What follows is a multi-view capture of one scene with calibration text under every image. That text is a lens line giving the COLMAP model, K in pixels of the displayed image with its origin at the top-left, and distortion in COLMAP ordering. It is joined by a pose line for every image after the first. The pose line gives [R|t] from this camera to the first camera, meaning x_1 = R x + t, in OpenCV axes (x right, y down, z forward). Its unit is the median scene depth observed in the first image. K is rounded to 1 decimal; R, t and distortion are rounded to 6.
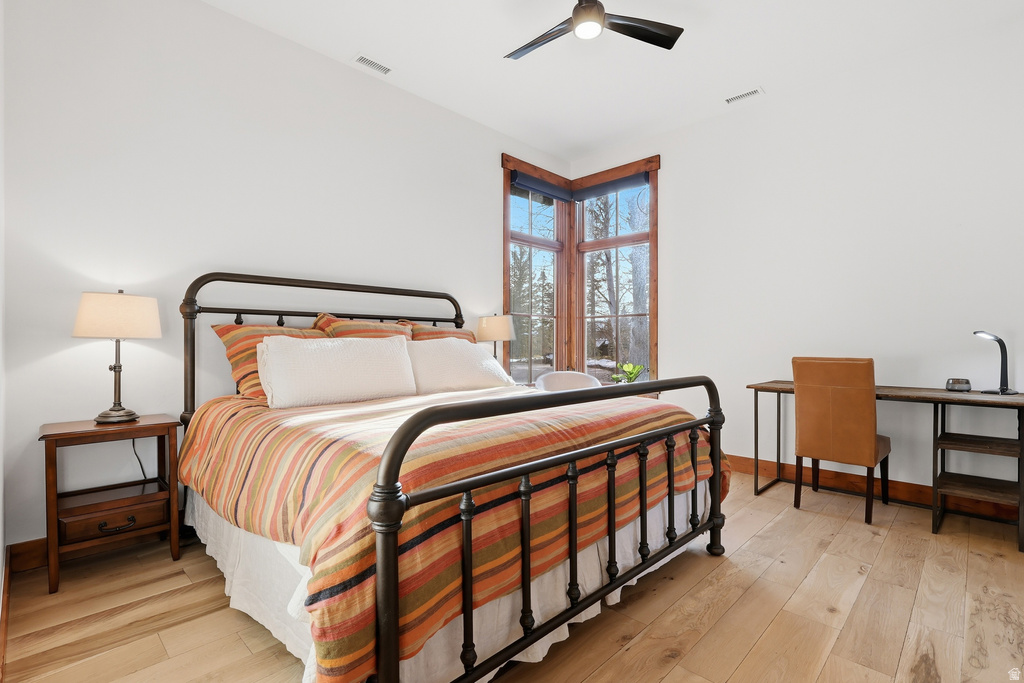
lens RADIAL K [[480.7, 0, 511.1], [0, 480.7, 342.9], [0, 0, 1]] dist [0.001017, 0.000104]
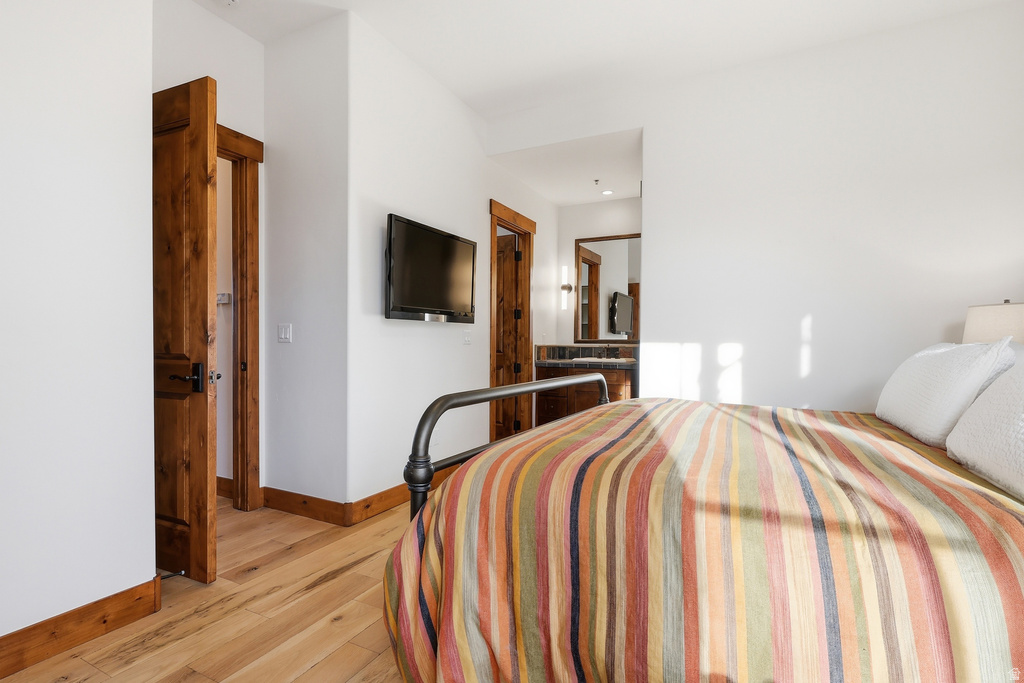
lens RADIAL K [[480.7, 0, 514.2], [0, 480.7, 339.7], [0, 0, 1]] dist [0.001017, 0.000104]
pose [[-0.952764, -0.012365, -0.303460, 0.629150], [-0.011624, 0.999923, -0.004249, -0.008969], [0.303489, -0.000521, -0.952835, 2.036822]]
